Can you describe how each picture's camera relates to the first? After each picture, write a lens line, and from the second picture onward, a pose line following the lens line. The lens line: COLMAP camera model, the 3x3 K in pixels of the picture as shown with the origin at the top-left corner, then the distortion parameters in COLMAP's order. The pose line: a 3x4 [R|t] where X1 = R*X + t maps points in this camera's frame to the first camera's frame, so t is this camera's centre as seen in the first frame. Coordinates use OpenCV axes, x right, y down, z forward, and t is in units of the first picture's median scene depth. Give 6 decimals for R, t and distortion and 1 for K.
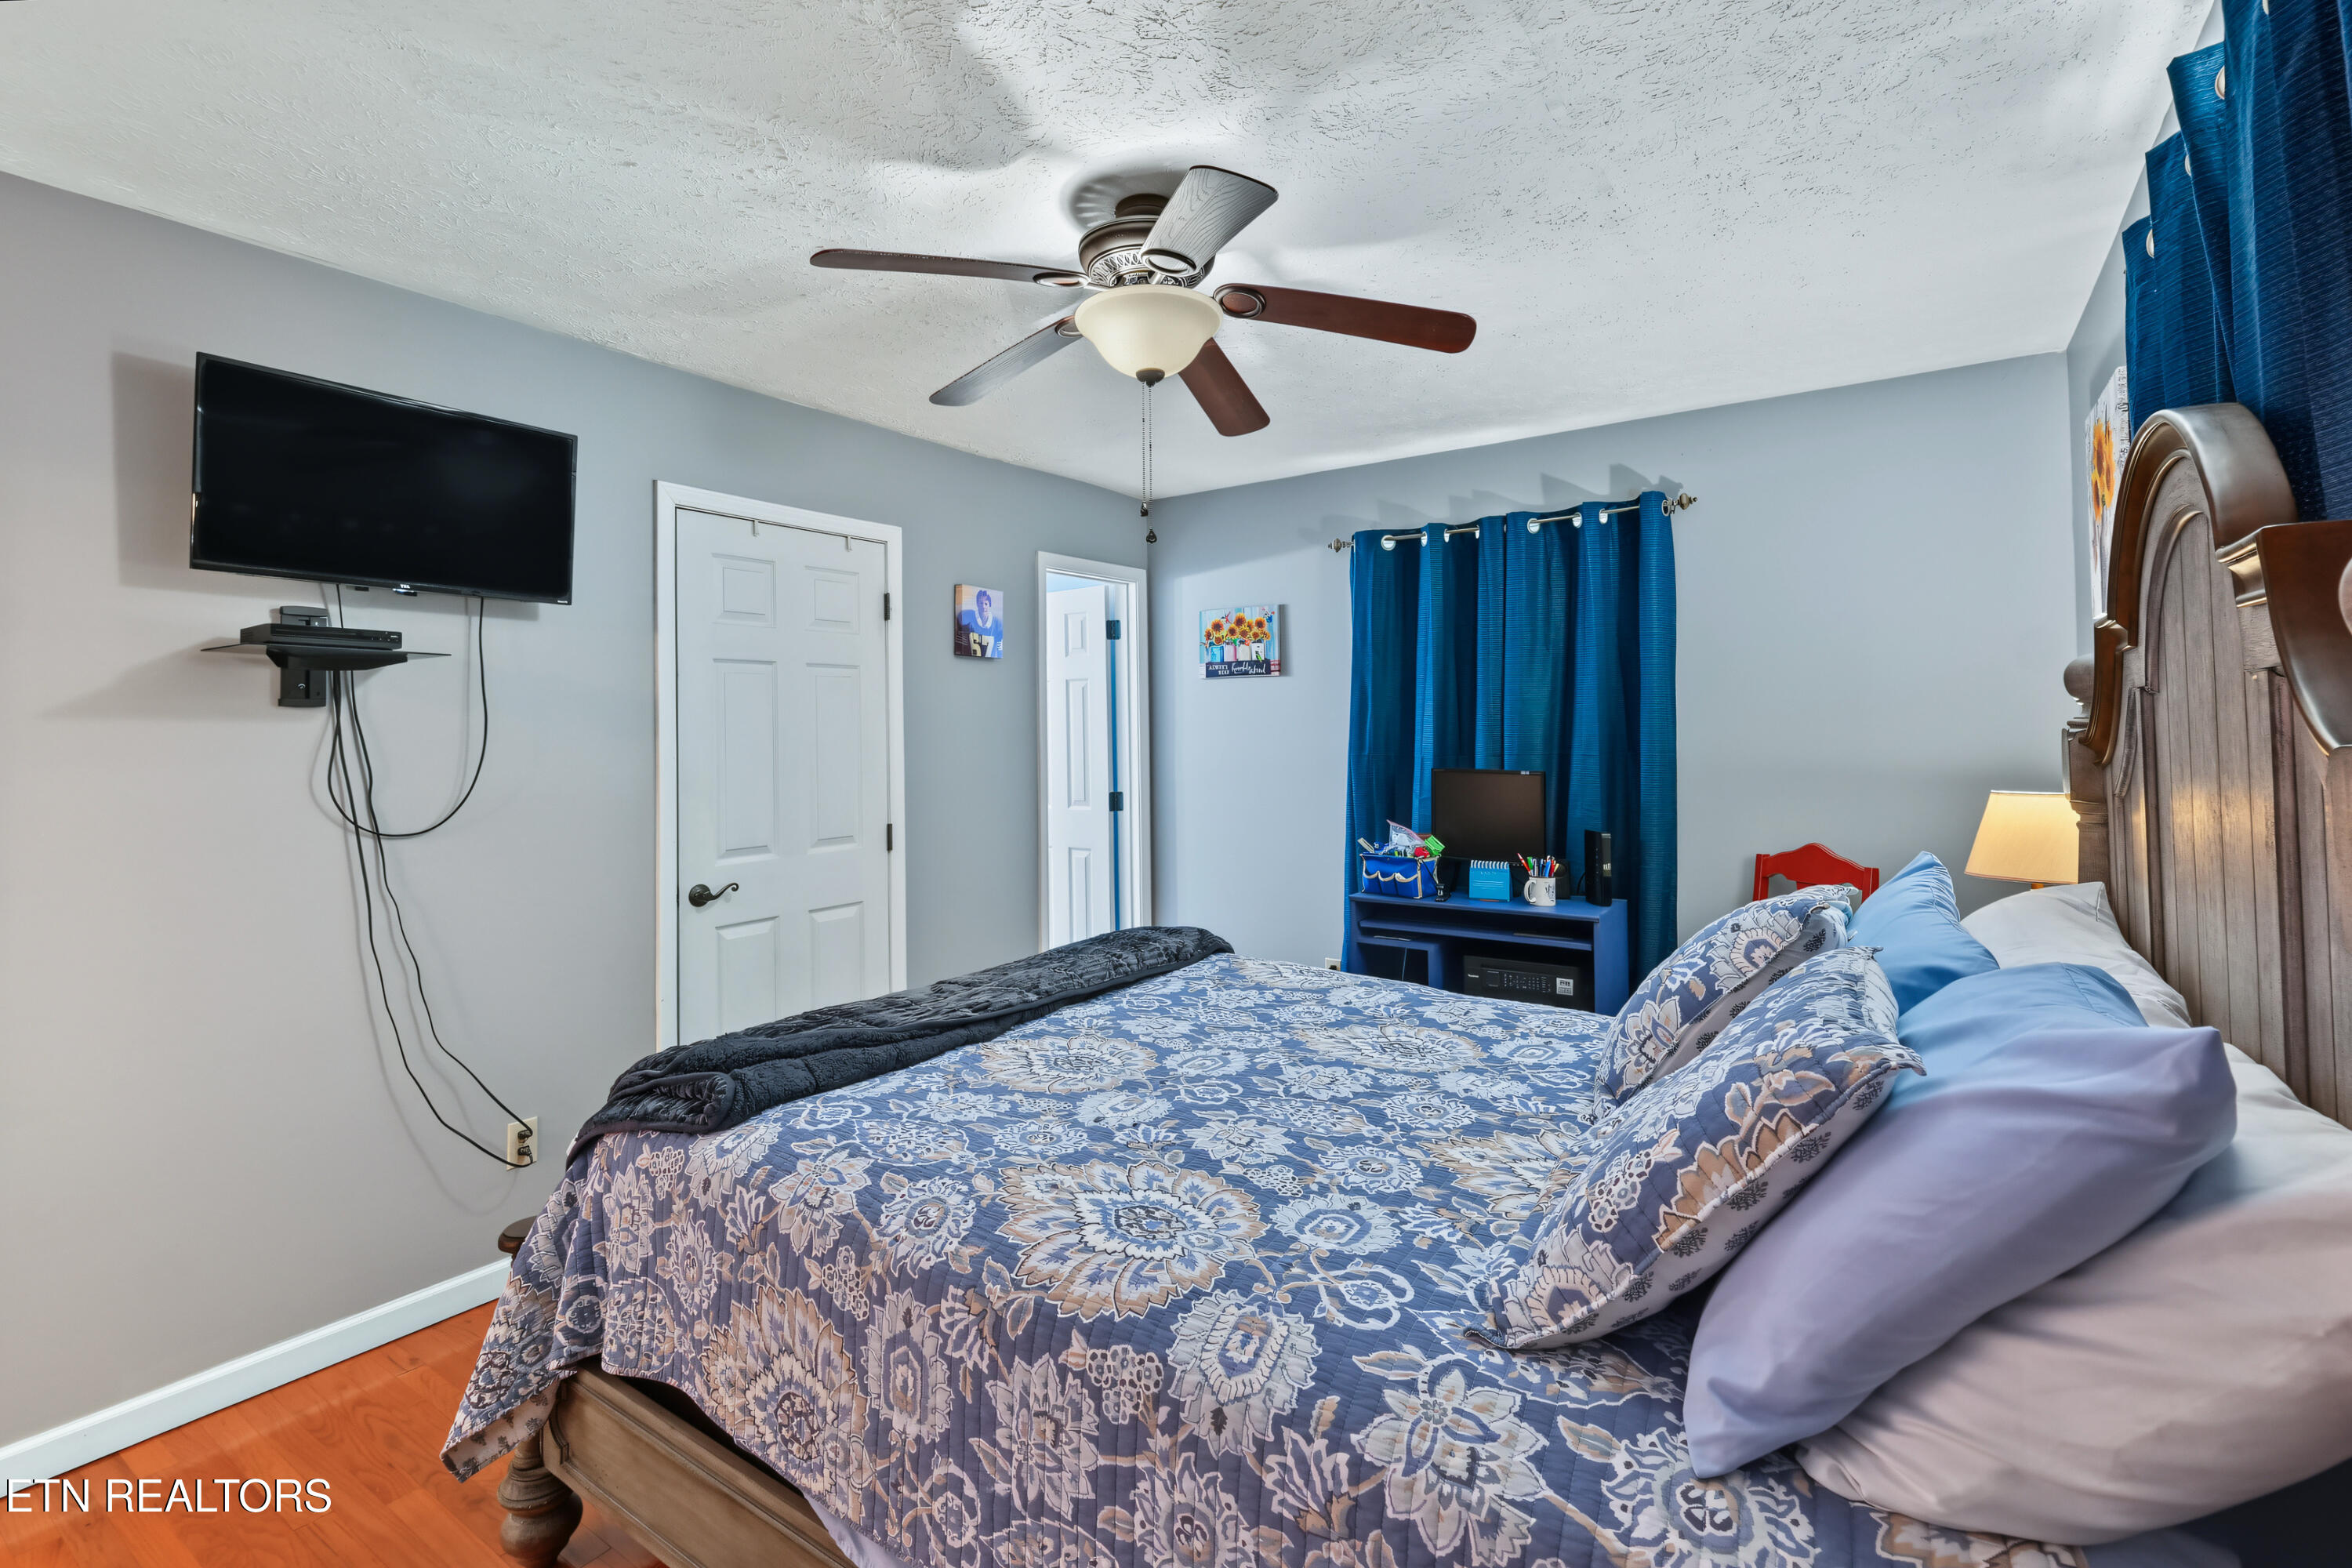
lens RADIAL K [[1069.2, 0, 1179.5], [0, 1069.2, 719.8], [0, 0, 1]] dist [-0.003002, -0.000572]
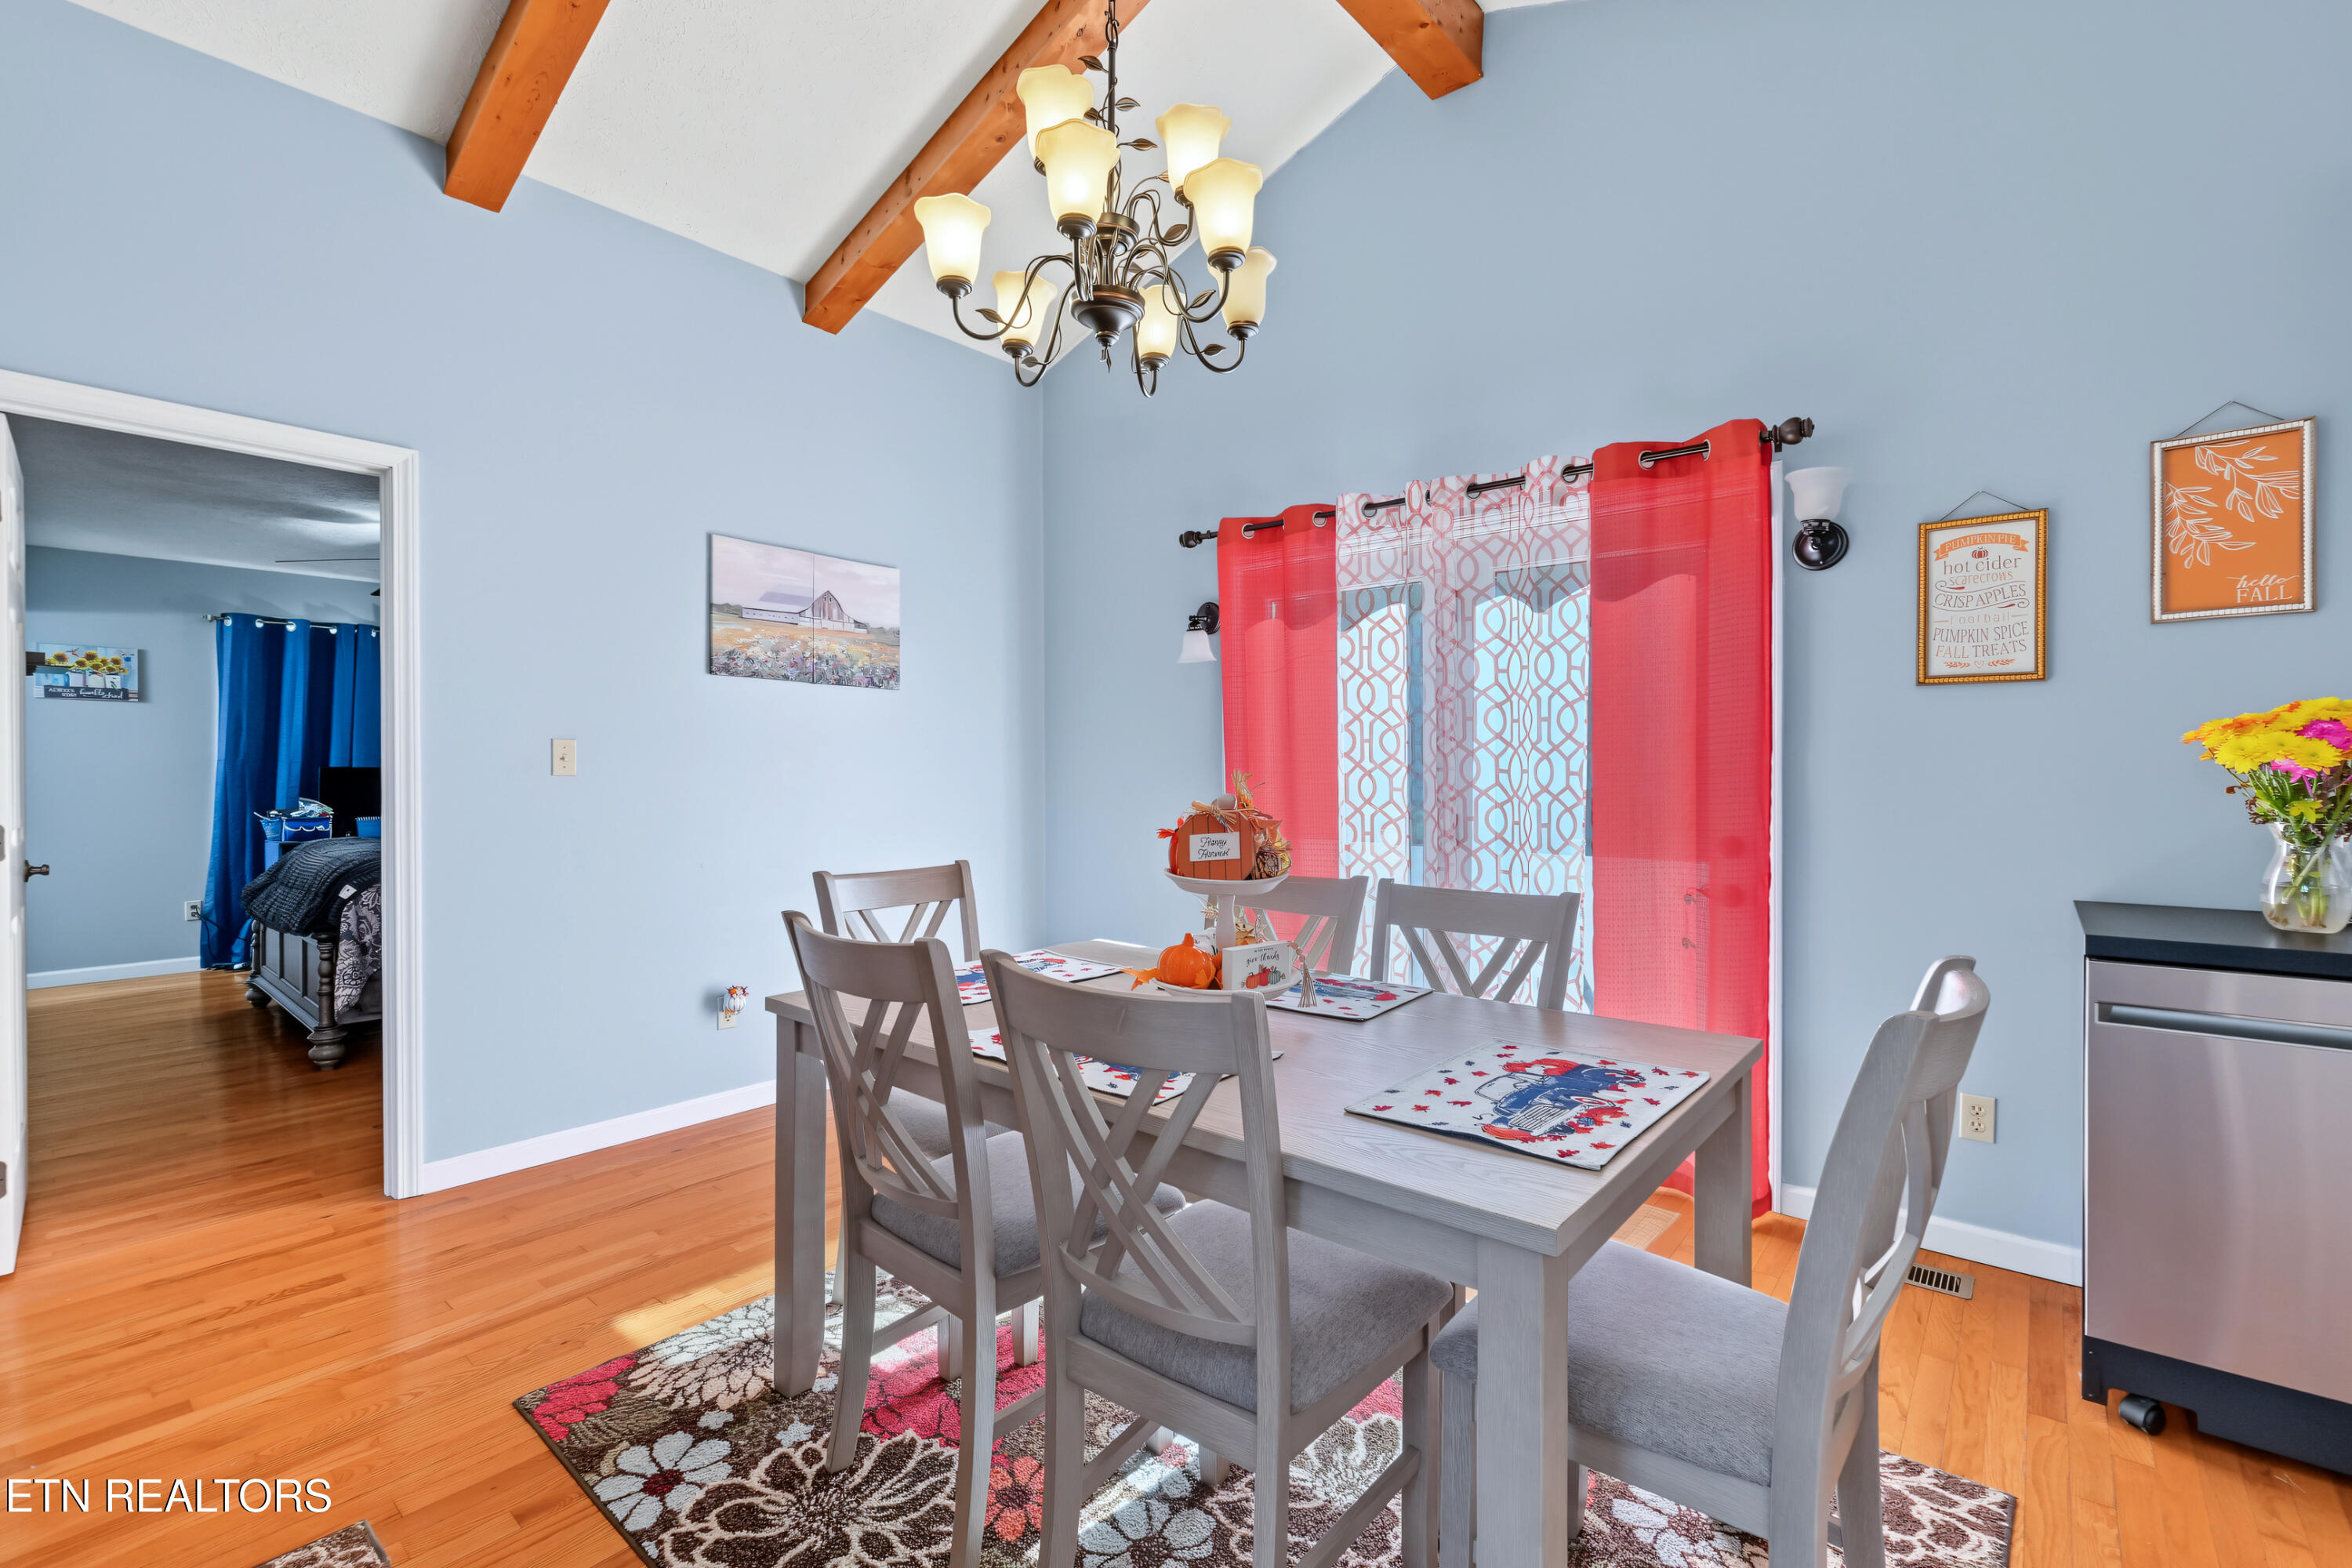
lens RADIAL K [[1025.2, 0, 1170.9], [0, 1025.2, 775.1], [0, 0, 1]] dist [0.000716, -0.000144]
pose [[0.110156, 0.003744, 0.993907, -1.358345], [-0.012487, 0.999919, -0.002383, 0.050047], [-0.993836, -0.012148, 0.110194, -0.581530]]
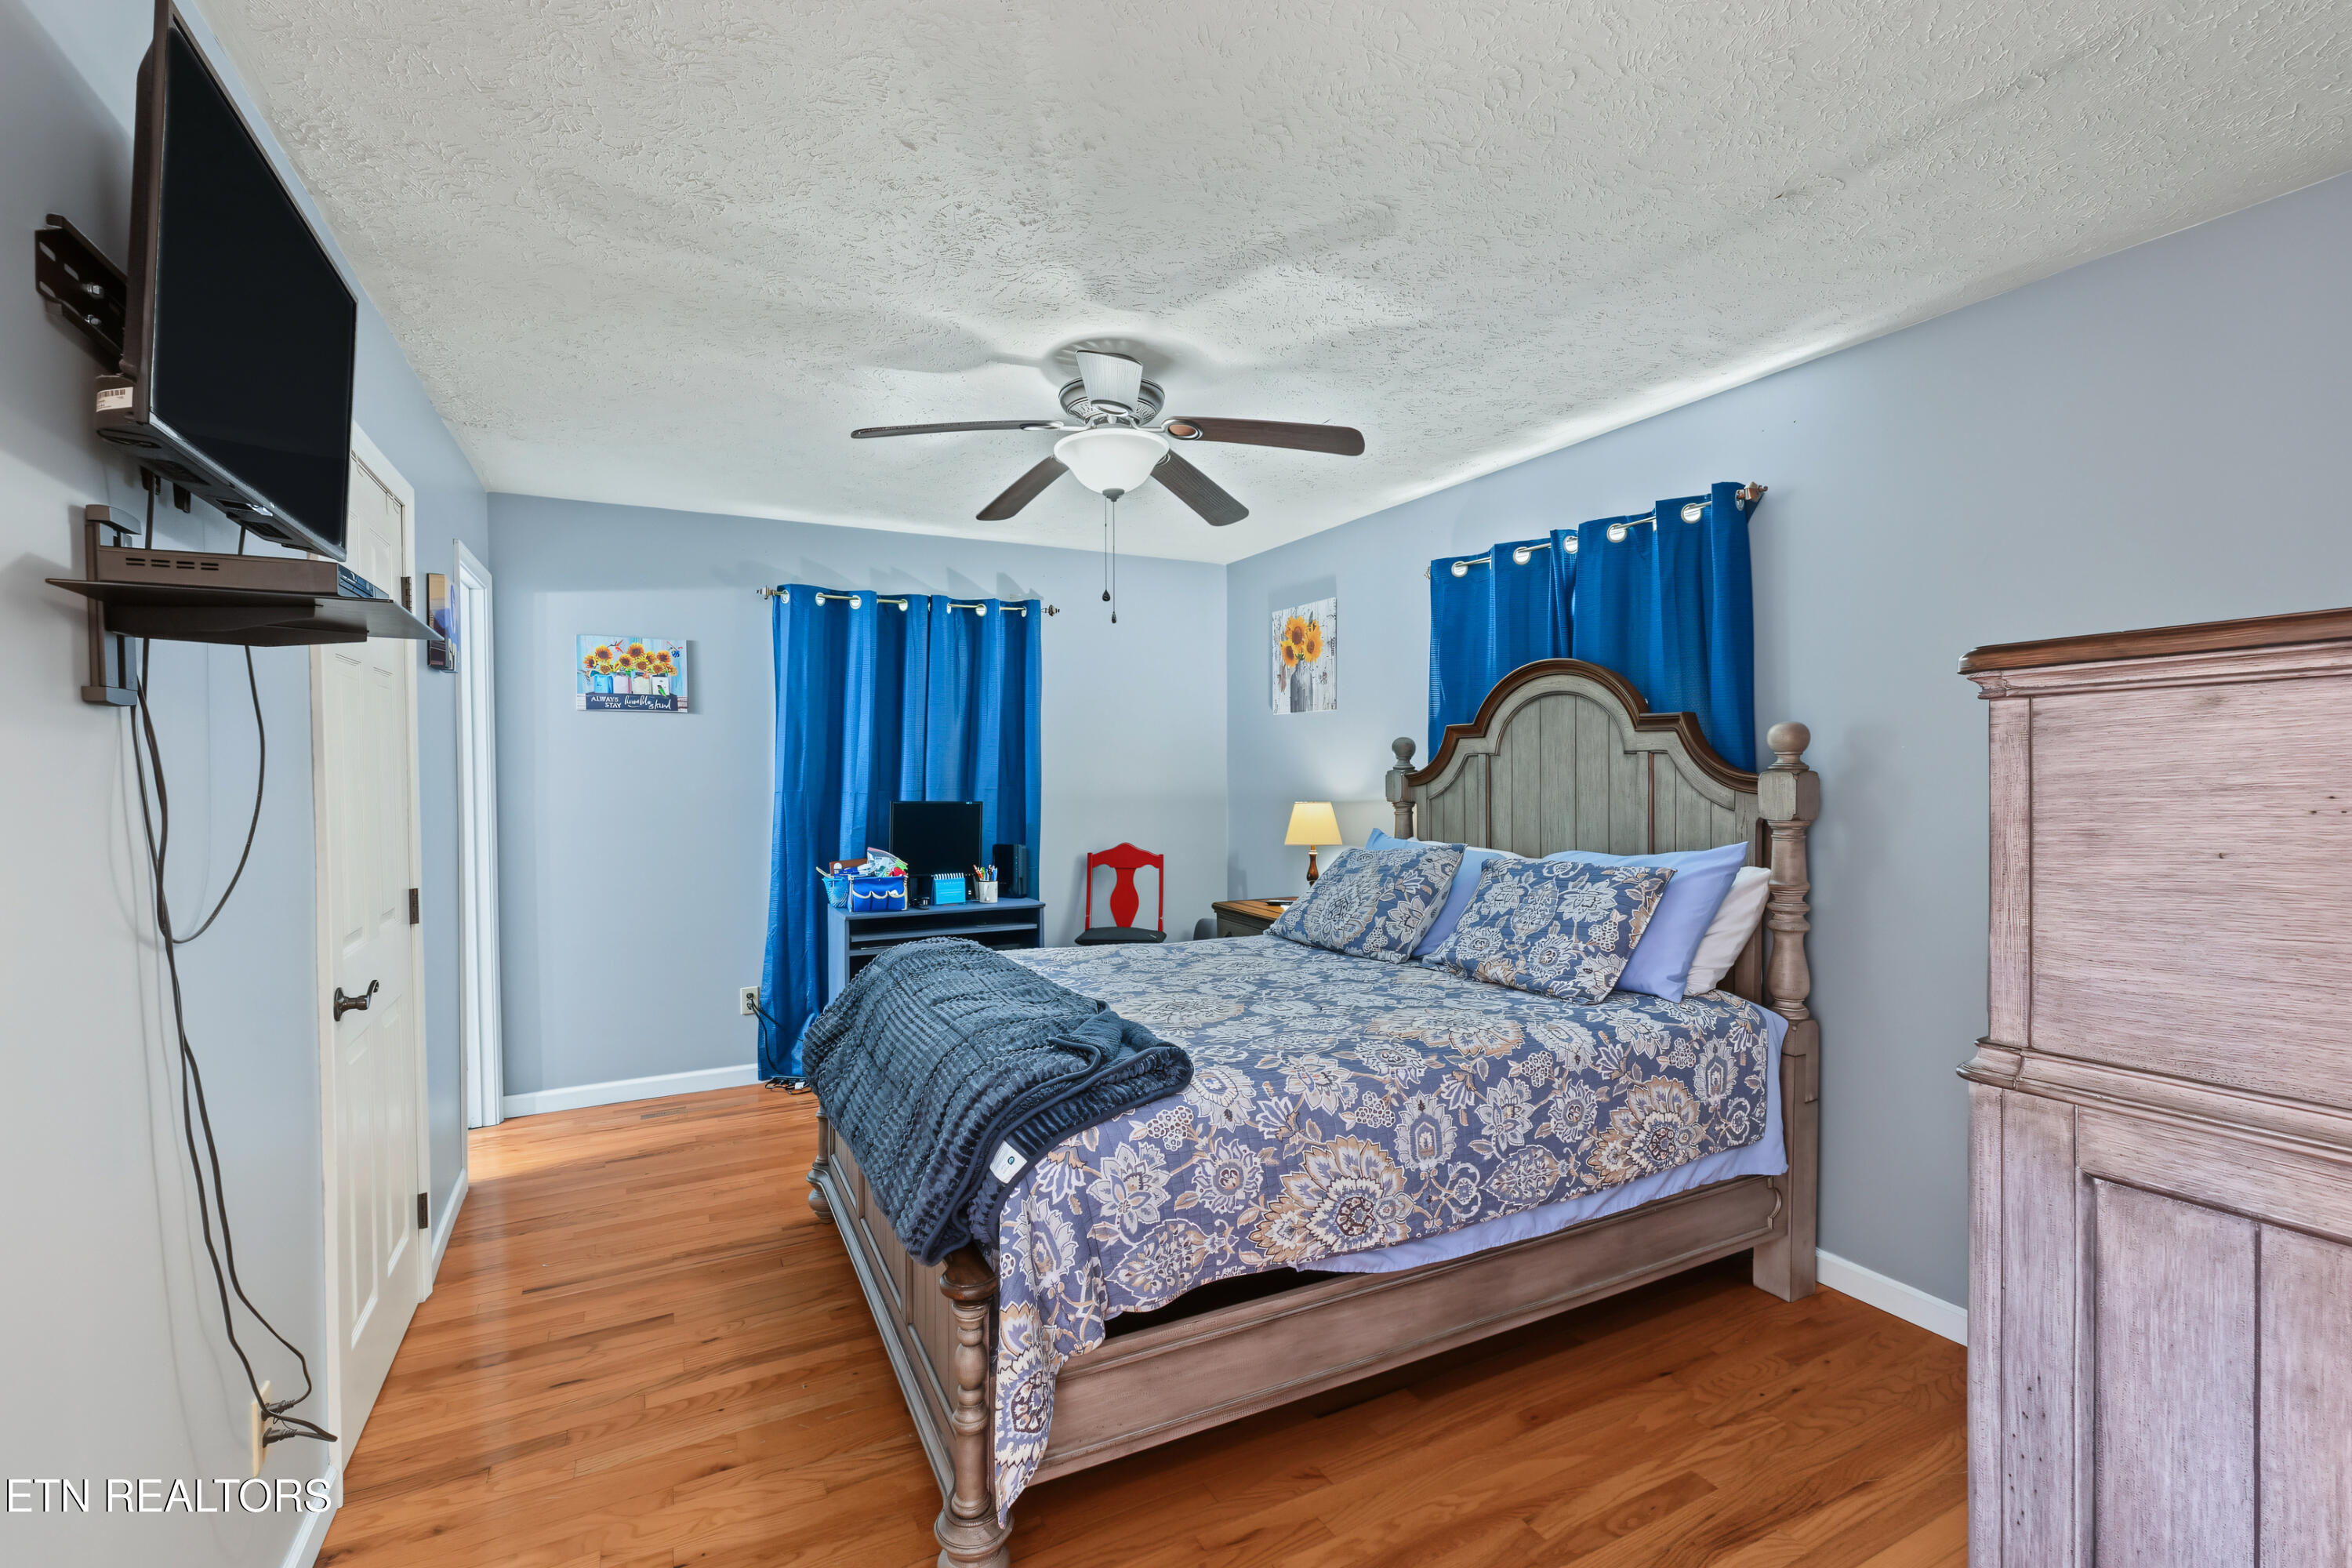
lens RADIAL K [[1024.8, 0, 1173.7], [0, 1024.8, 788.3], [0, 0, 1]] dist [-0.001780, -0.000029]
pose [[0.476992, -0.009302, 0.878858, -0.667031], [-0.012430, 0.999773, 0.017328, 0.008202], [-0.878819, -0.019190, 0.476768, 0.201603]]
